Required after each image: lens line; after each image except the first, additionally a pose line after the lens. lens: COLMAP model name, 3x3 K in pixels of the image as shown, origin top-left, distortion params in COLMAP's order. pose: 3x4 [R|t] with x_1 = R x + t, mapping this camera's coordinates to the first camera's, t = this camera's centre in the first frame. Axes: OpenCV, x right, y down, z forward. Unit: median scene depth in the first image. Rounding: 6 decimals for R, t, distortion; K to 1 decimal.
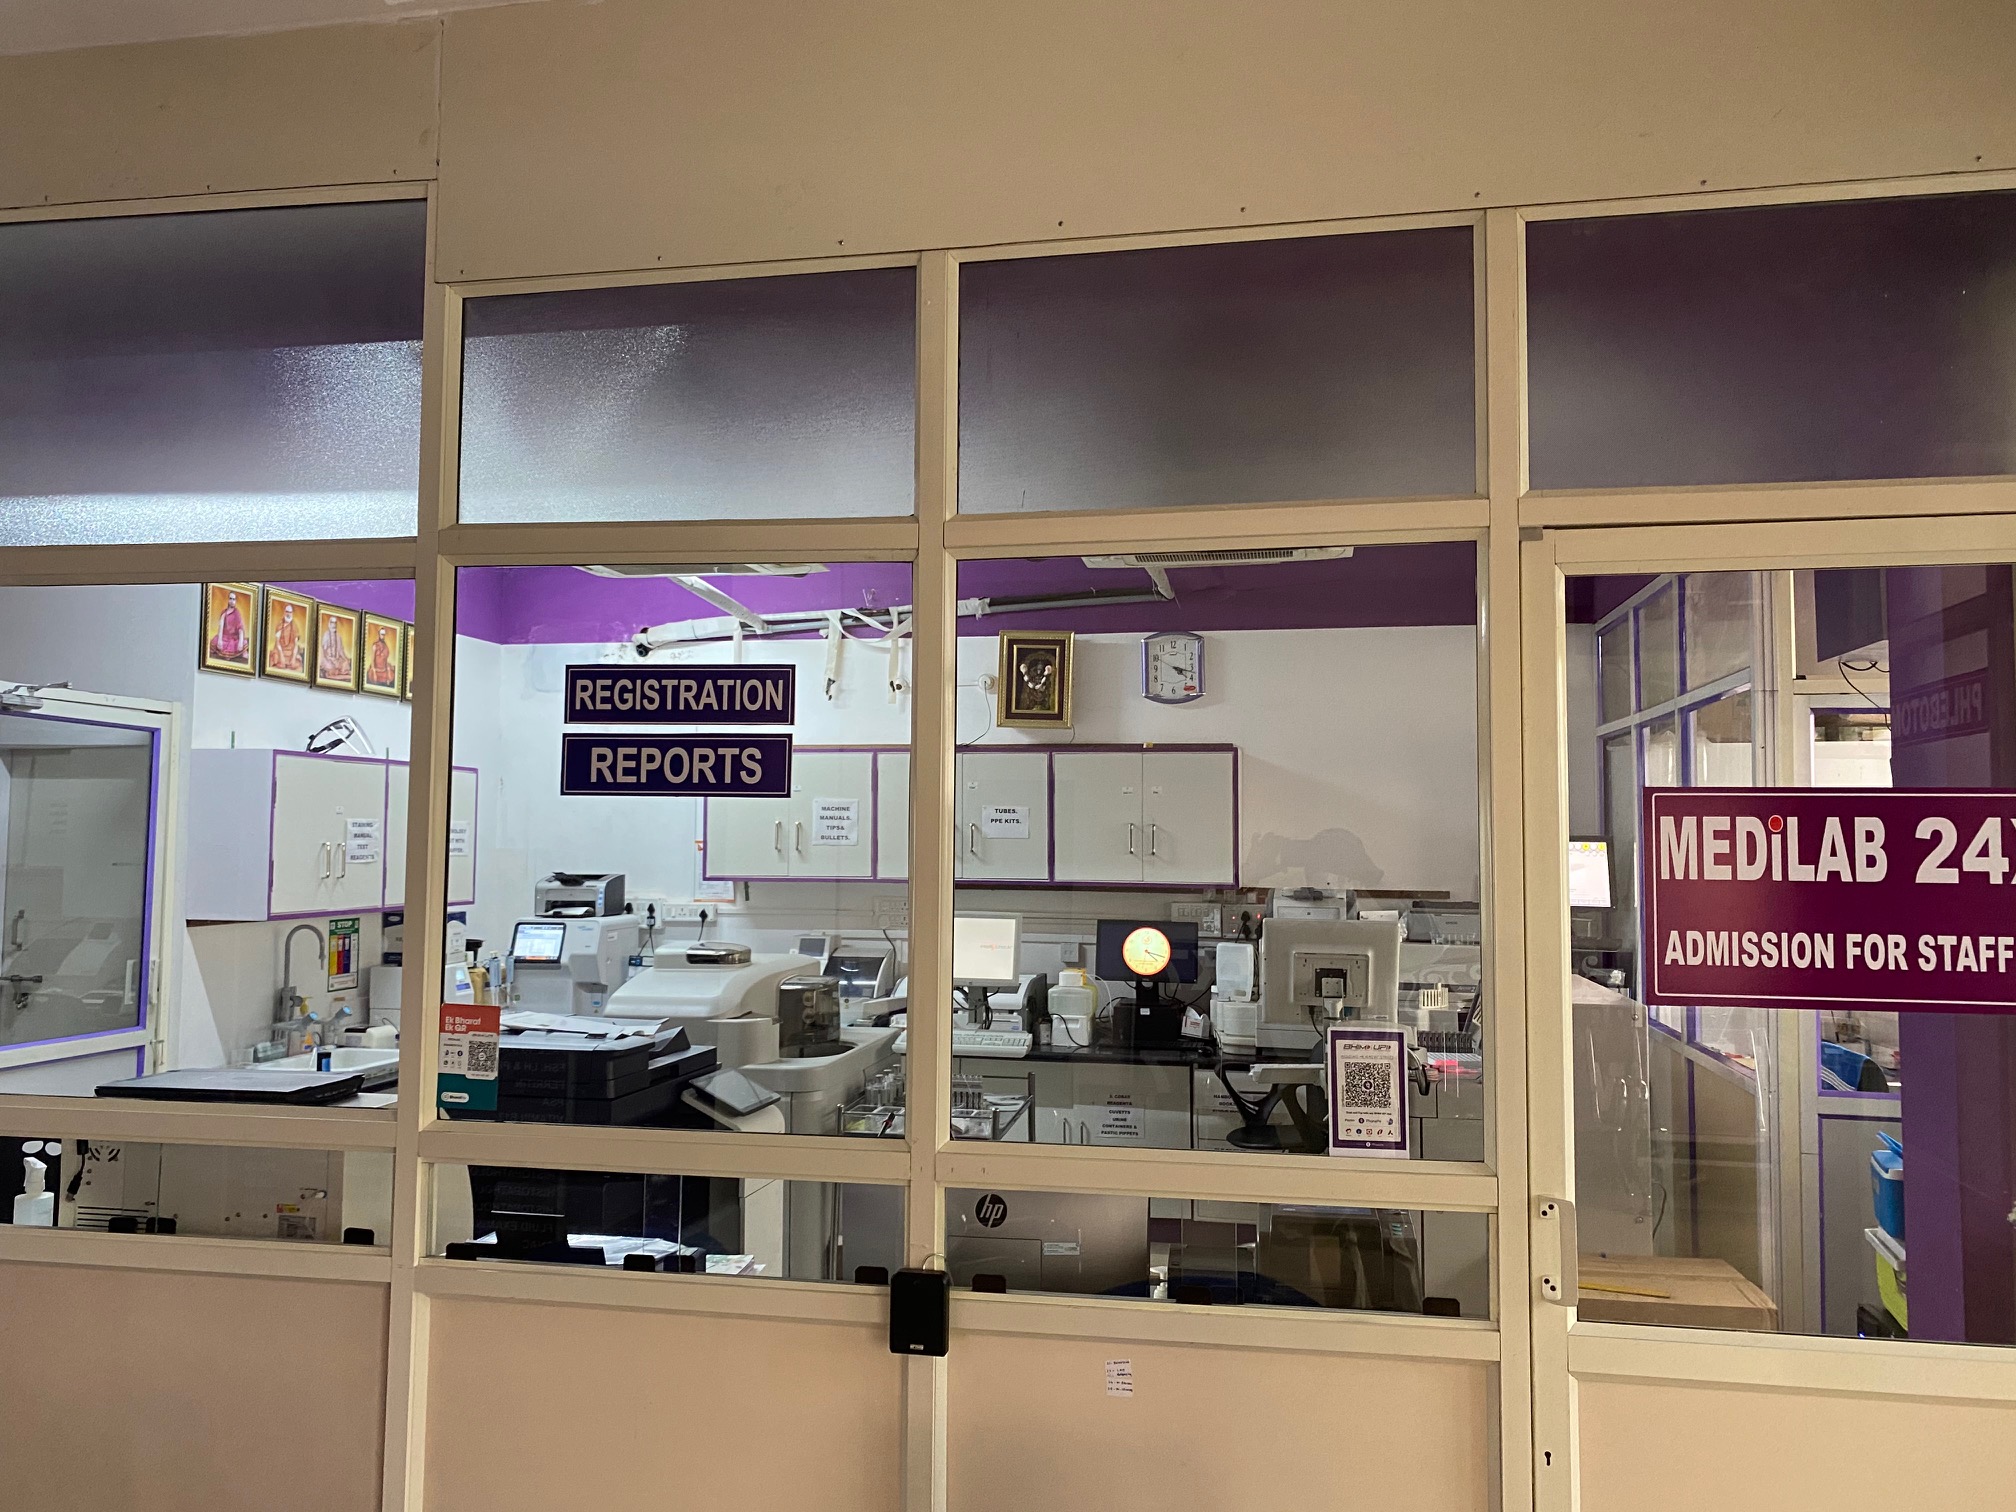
lens RADIAL K [[1539.7, 0, 995.7], [0, 1539.7, 745.4], [0, 0, 1]] dist [0.031016, -0.026200]
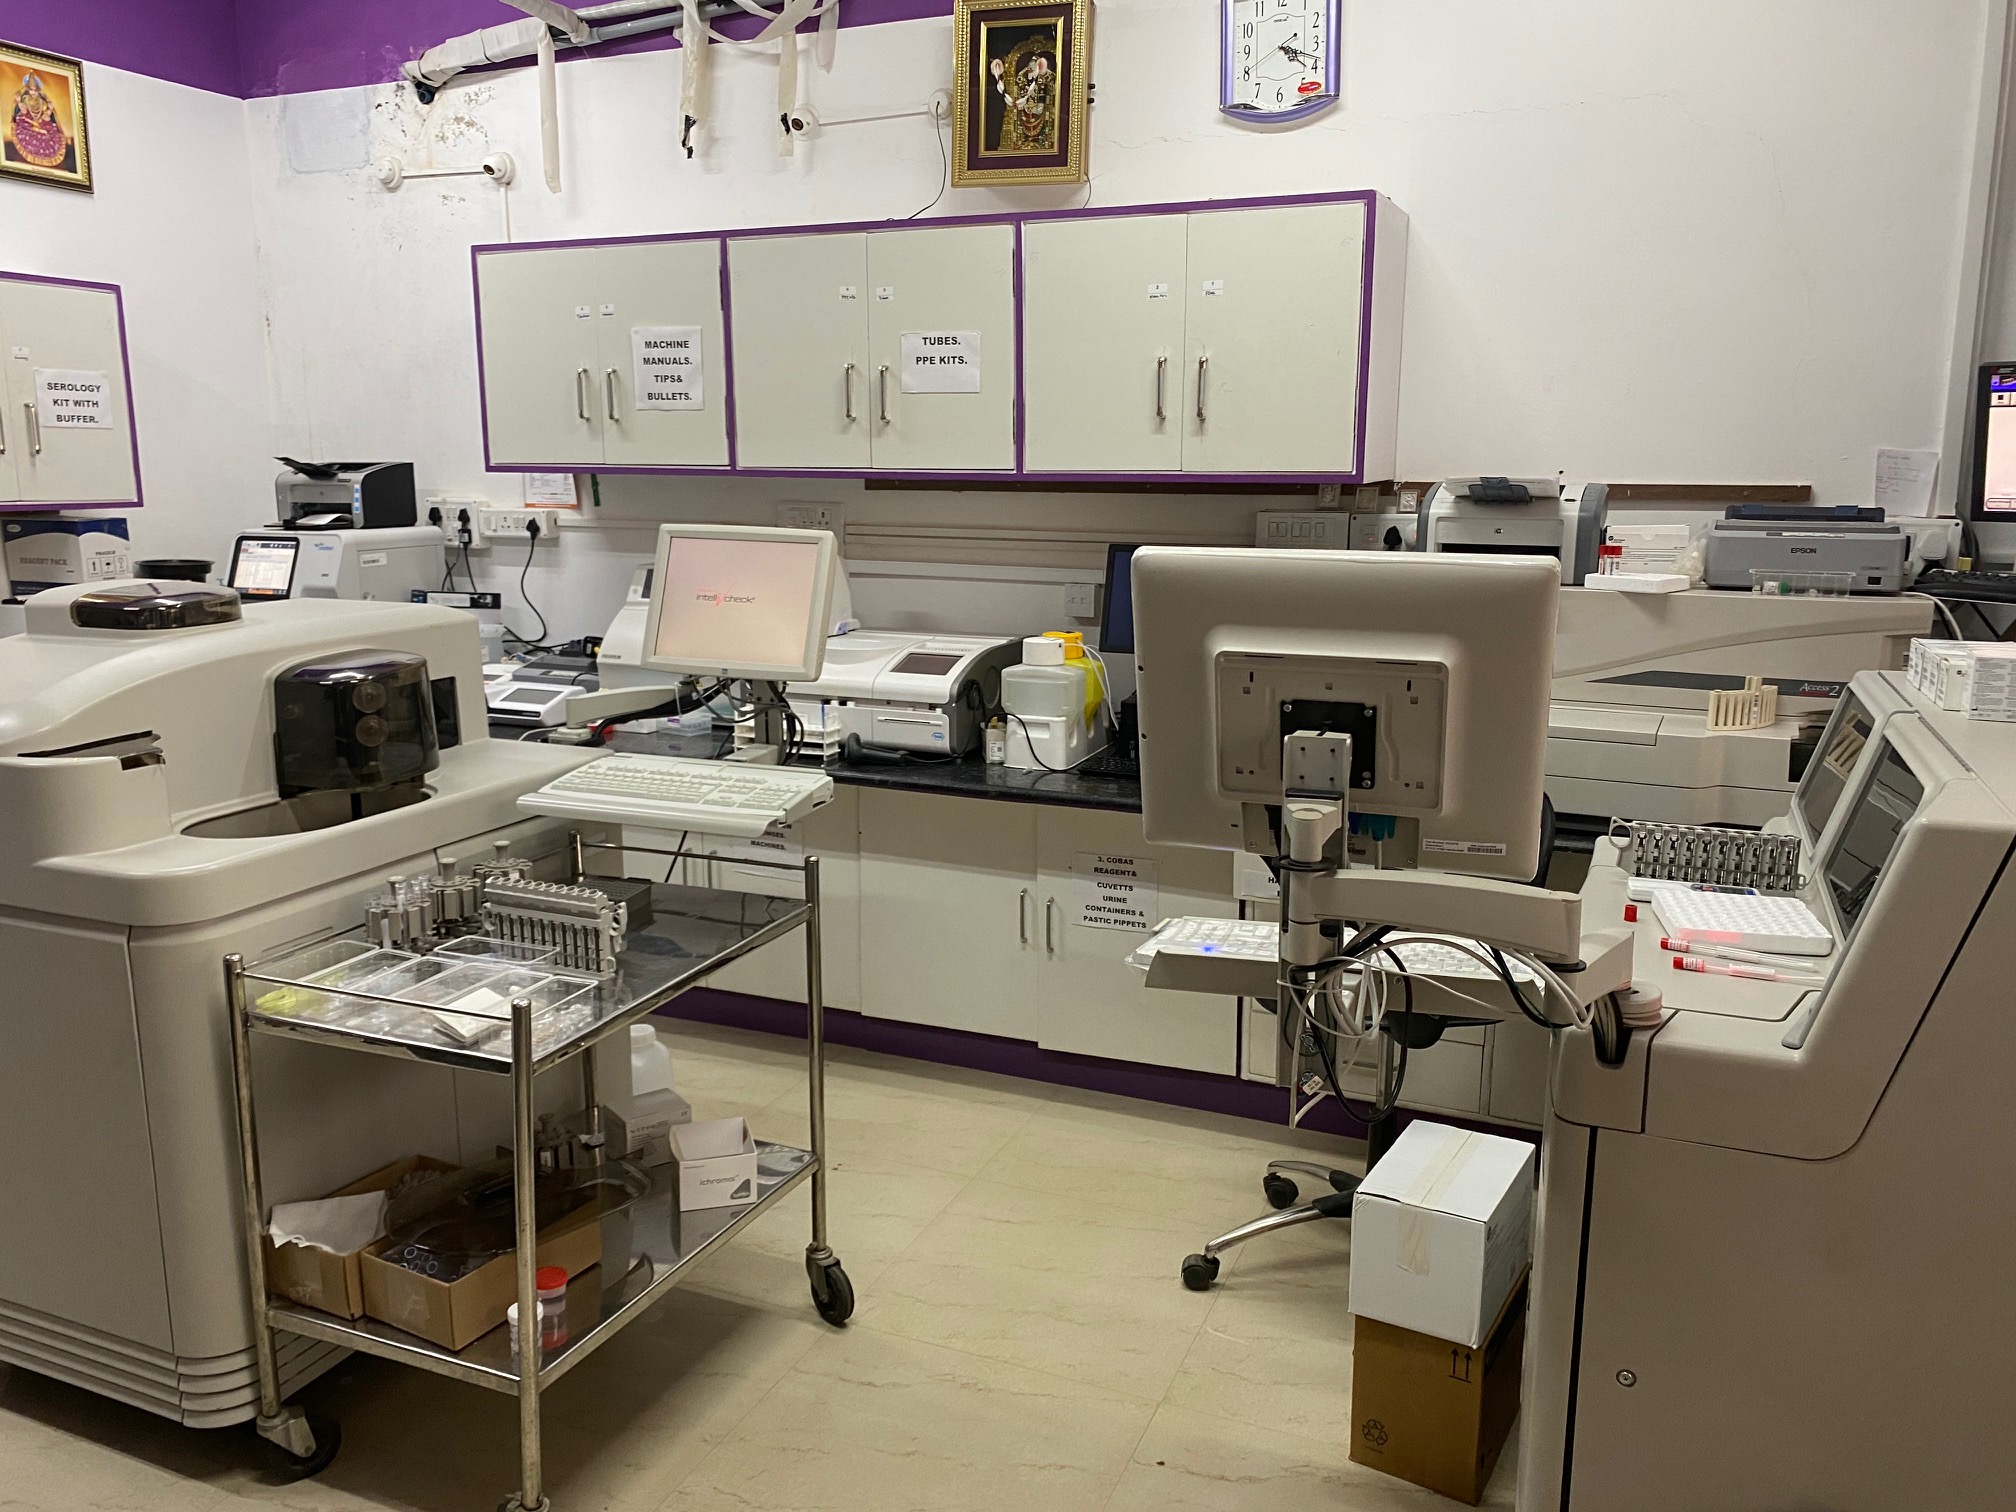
lens RADIAL K [[1539.7, 0, 970.5], [0, 1539.7, 749.0], [0, 0, 1]] dist [0.031016, -0.026200]
pose [[0.974059, 0.038218, -0.223042, 0.131221], [0.018647, 0.968728, 0.247422, 0.043531], [0.225523, -0.245162, 0.942886, 0.411863]]
